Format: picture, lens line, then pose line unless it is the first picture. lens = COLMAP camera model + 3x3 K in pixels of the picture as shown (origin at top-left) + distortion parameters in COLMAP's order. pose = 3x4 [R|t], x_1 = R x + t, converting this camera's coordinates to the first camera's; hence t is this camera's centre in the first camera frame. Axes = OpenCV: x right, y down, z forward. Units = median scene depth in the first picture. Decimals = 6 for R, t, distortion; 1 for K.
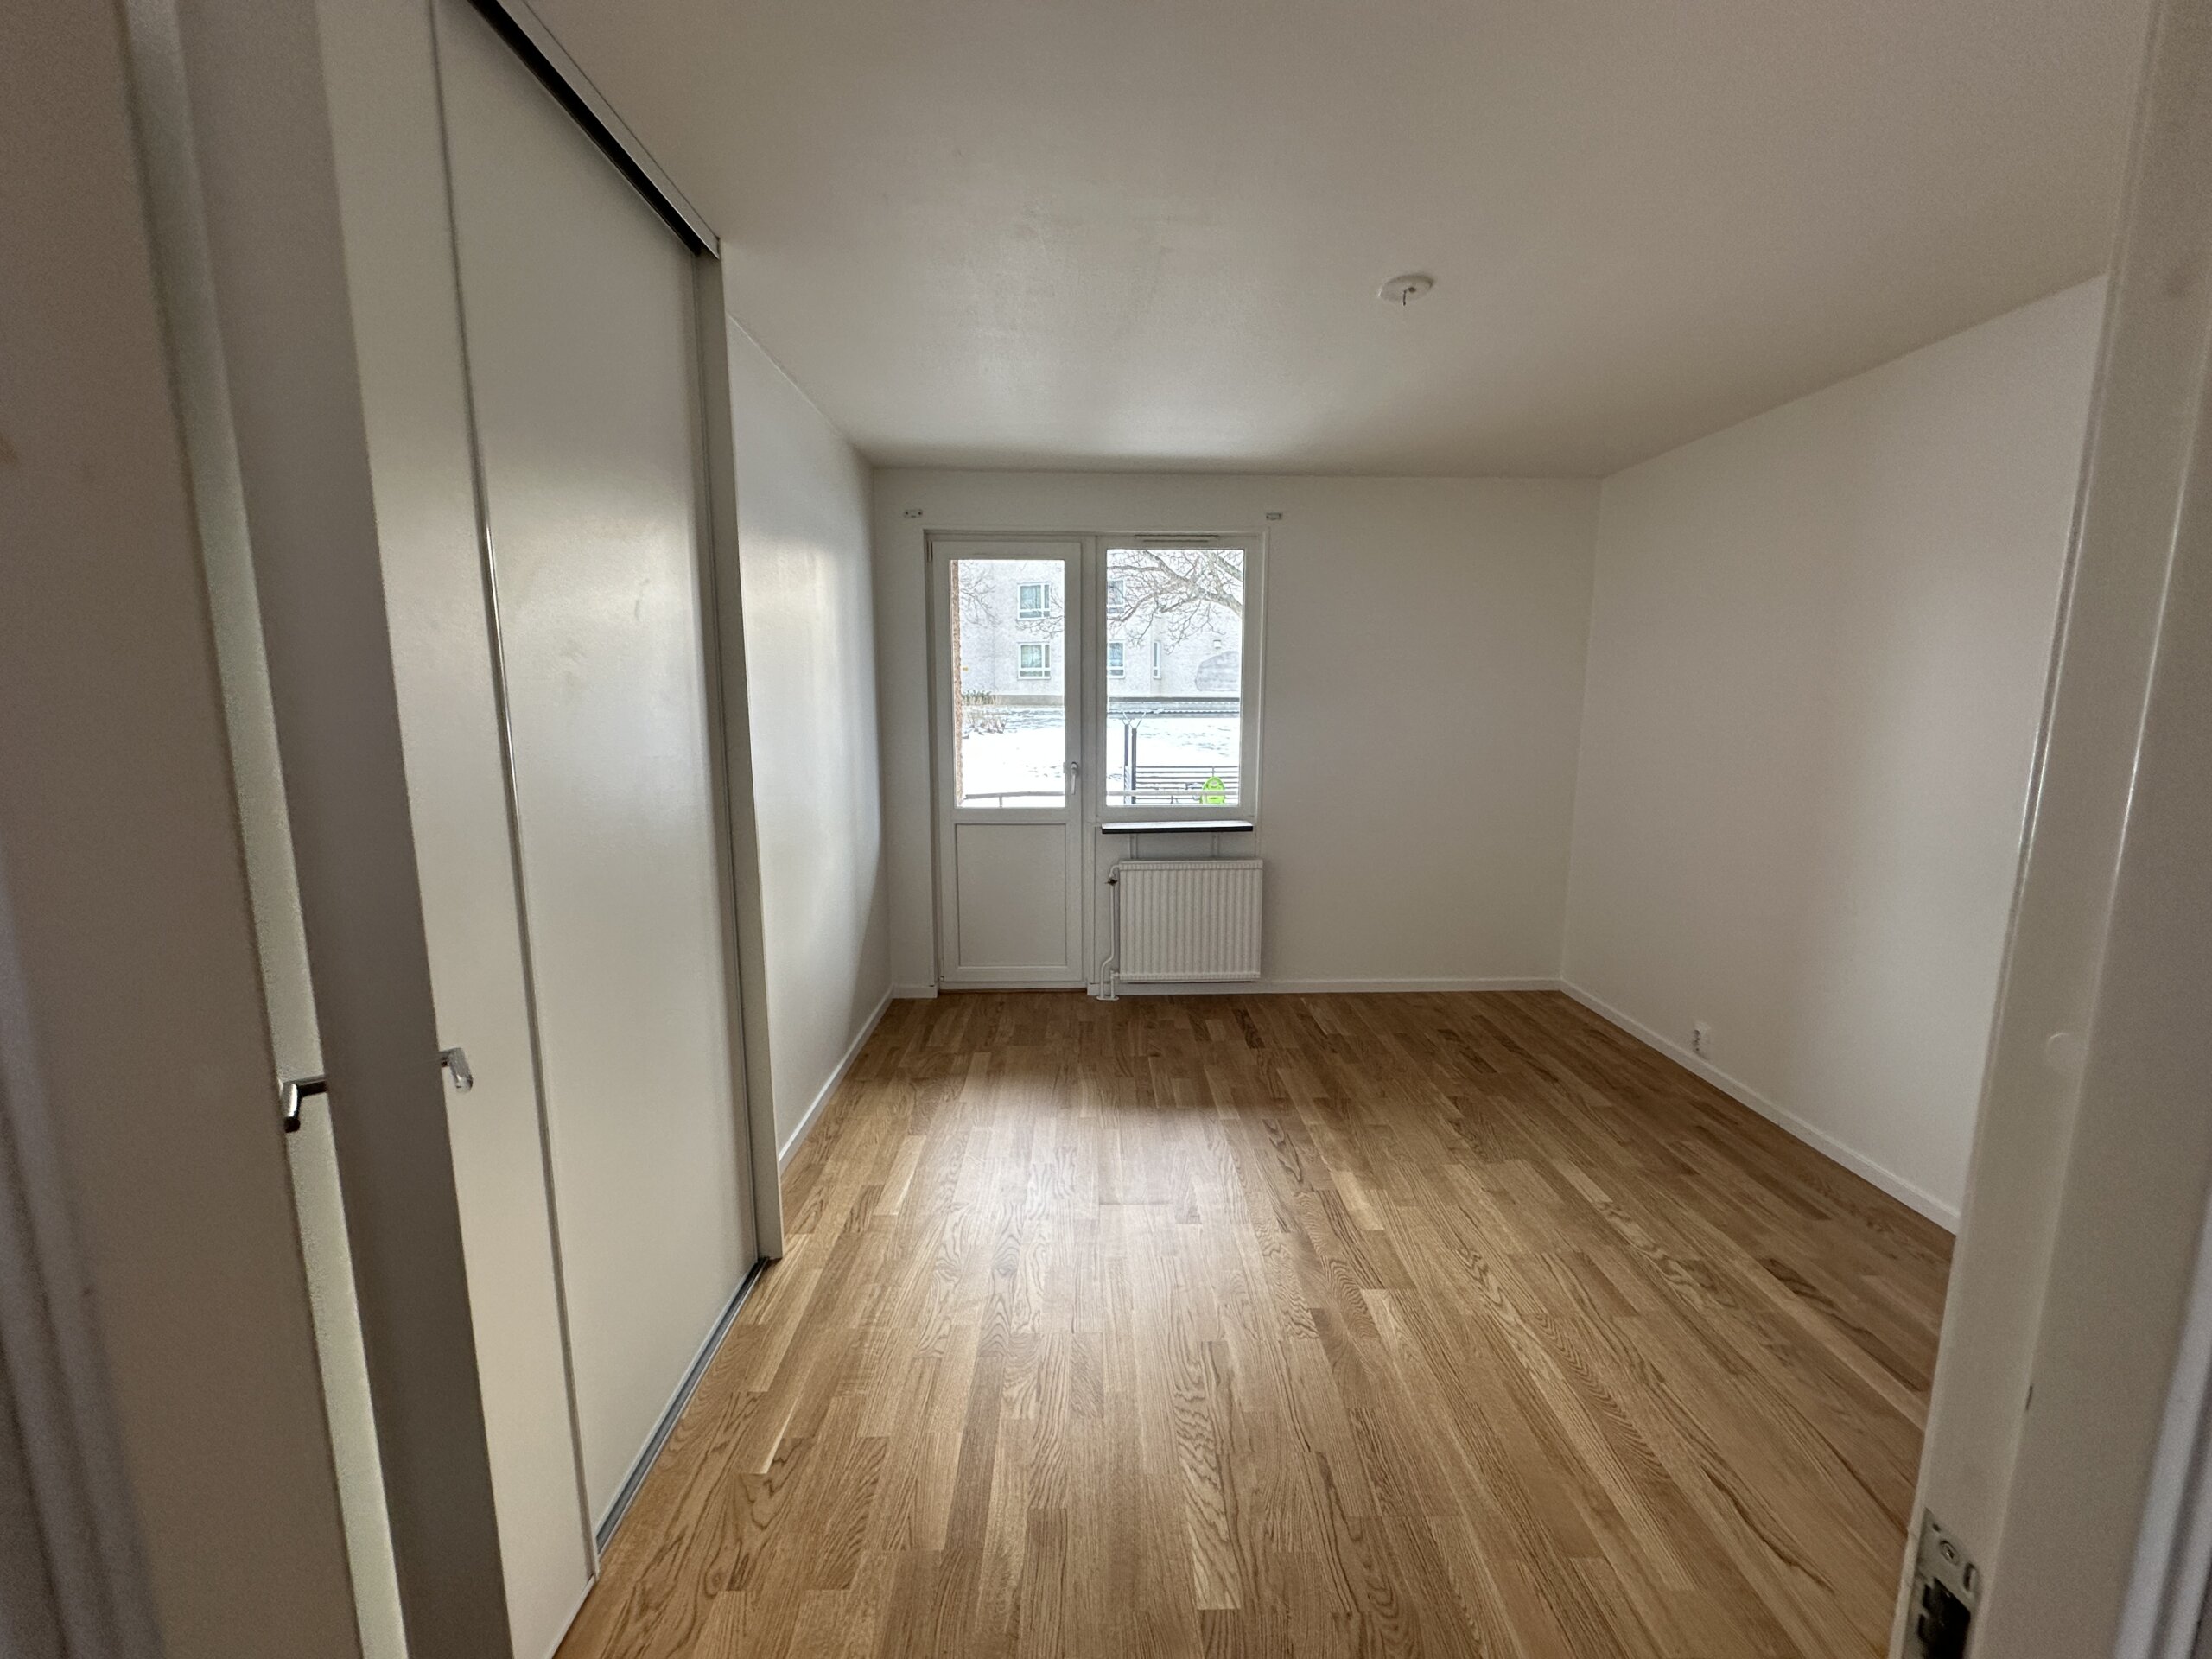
lens RADIAL K [[875.3, 0, 1106.0], [0, 875.3, 829.5], [0, 0, 1]] dist [-0.001464, -0.000888]
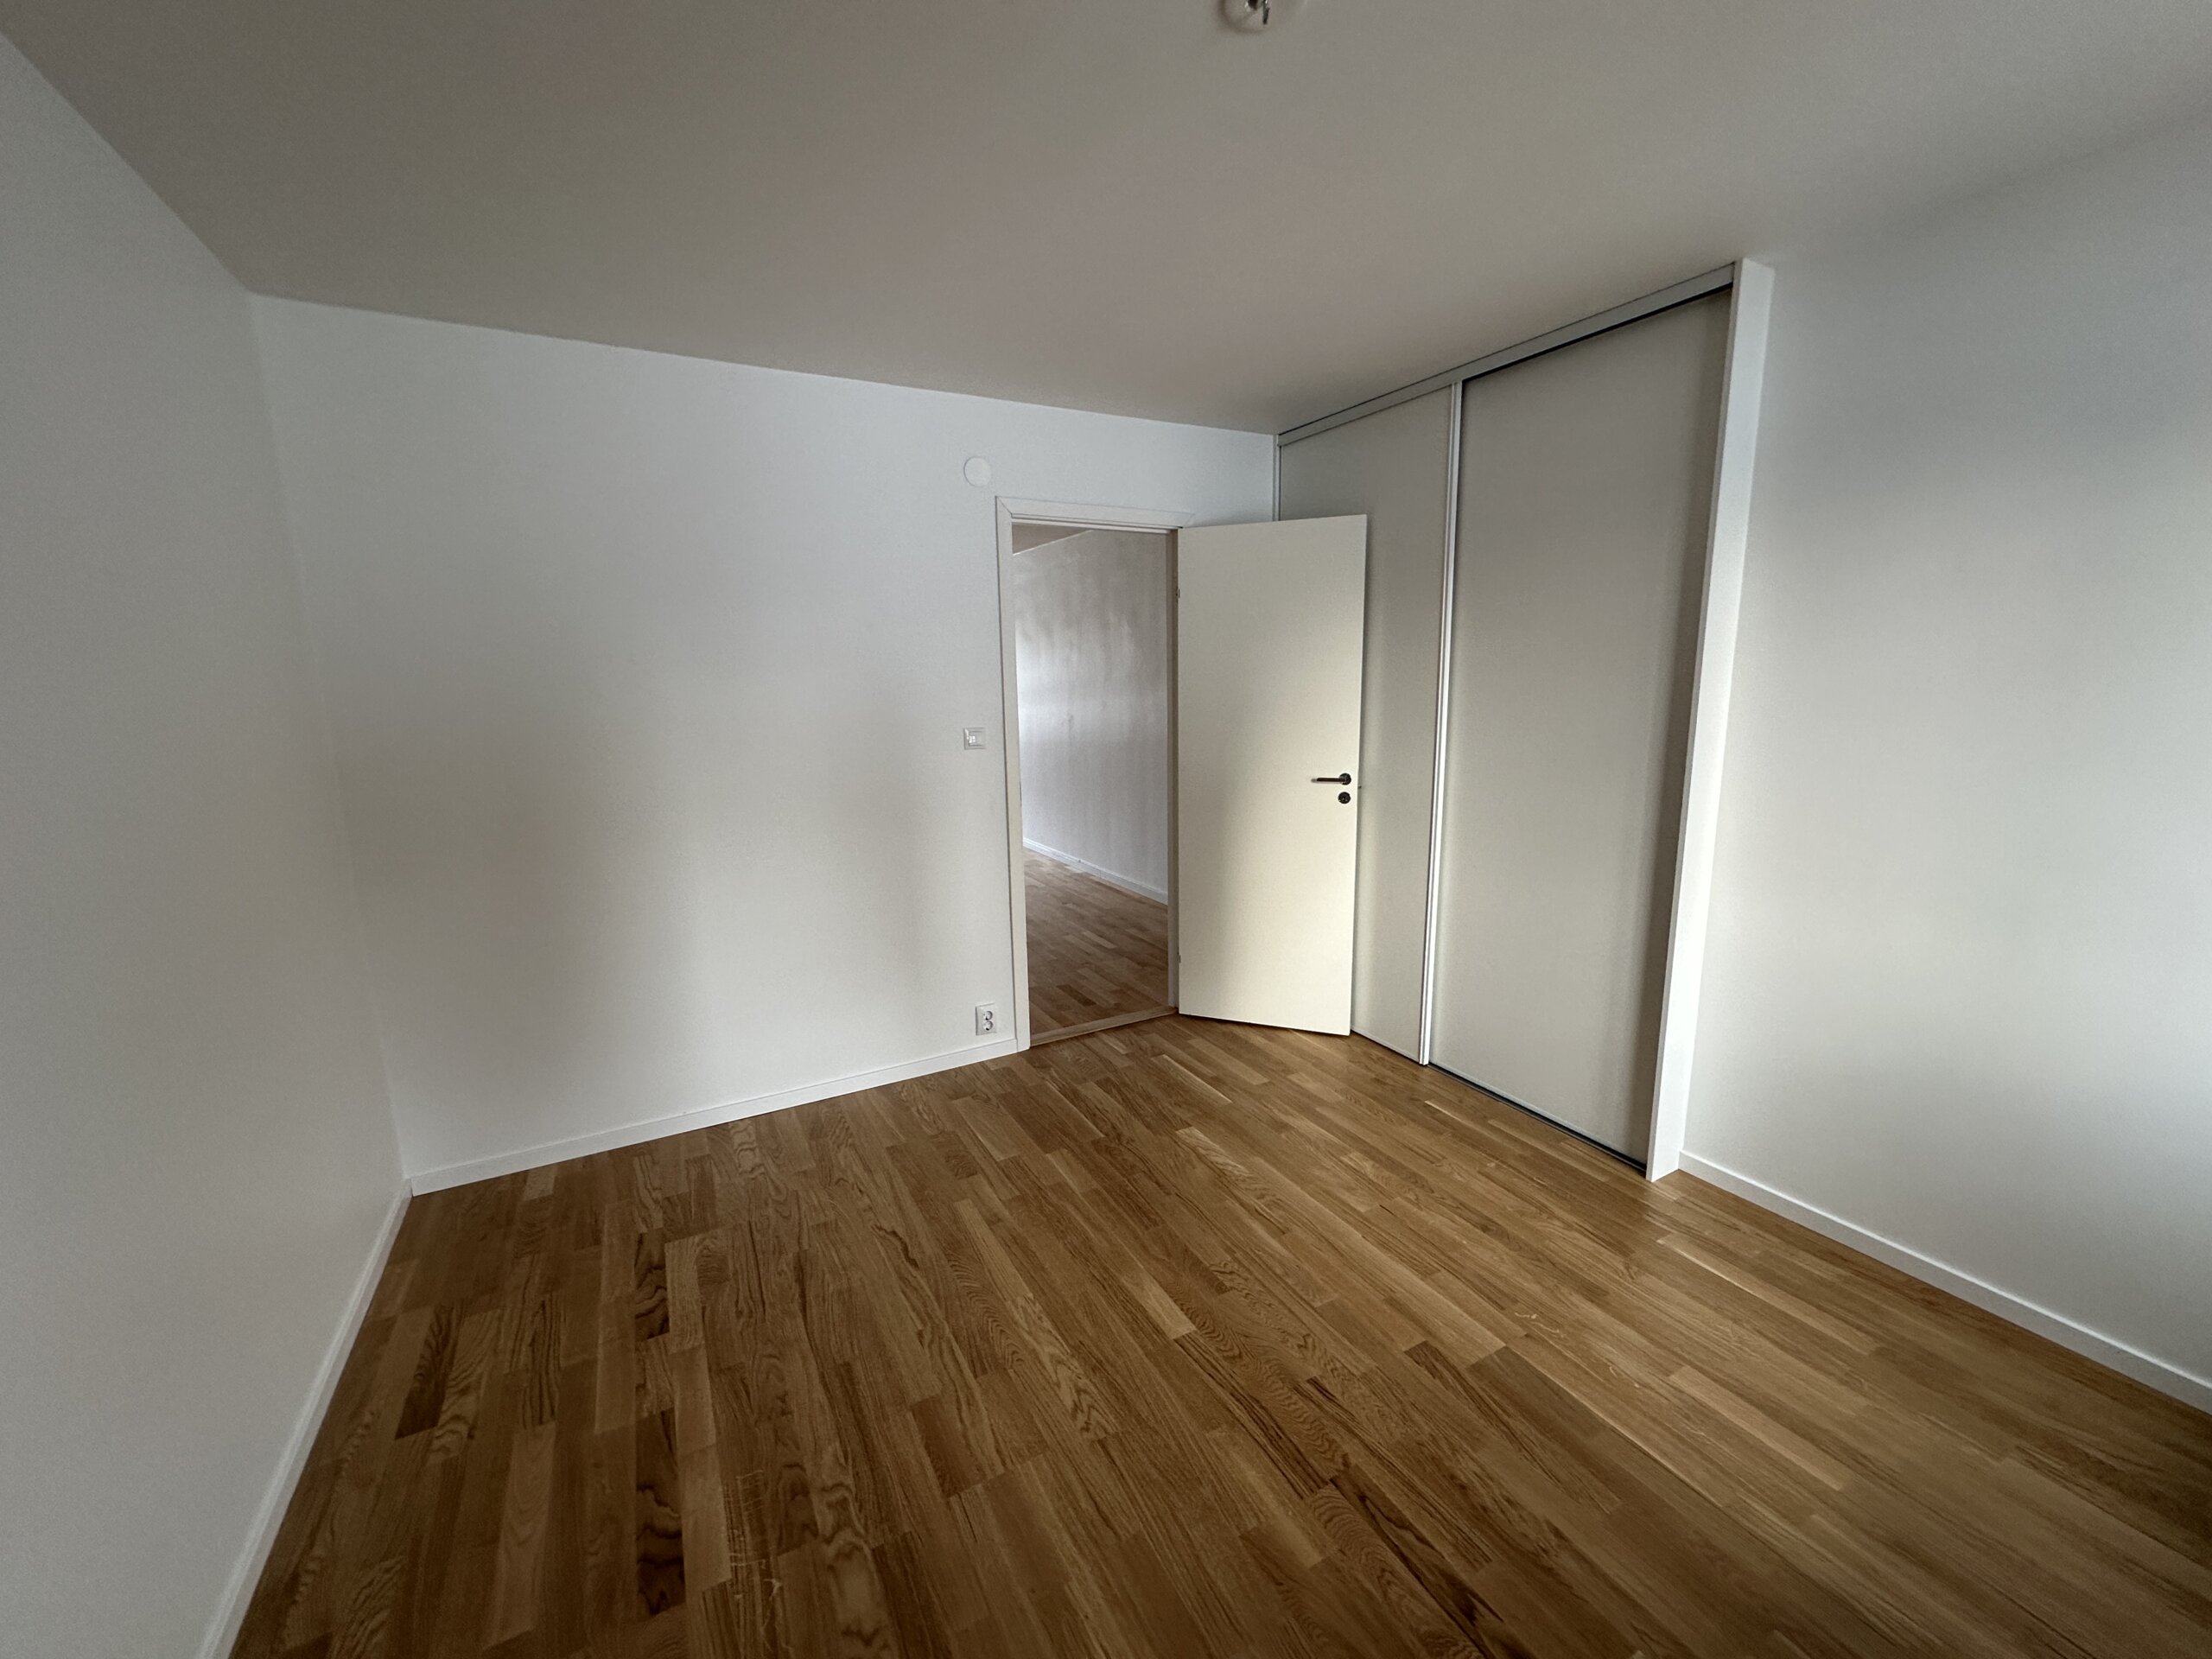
lens RADIAL K [[875.3, 0, 1106.0], [0, 875.3, 829.5], [0, 0, 1]] dist [-0.001464, -0.000888]
pose [[-0.890253, 0.096002, -0.445234, 0.748395], [-0.051221, 0.950231, 0.307307, -0.259677], [0.452577, 0.296386, -0.841029, 1.603097]]
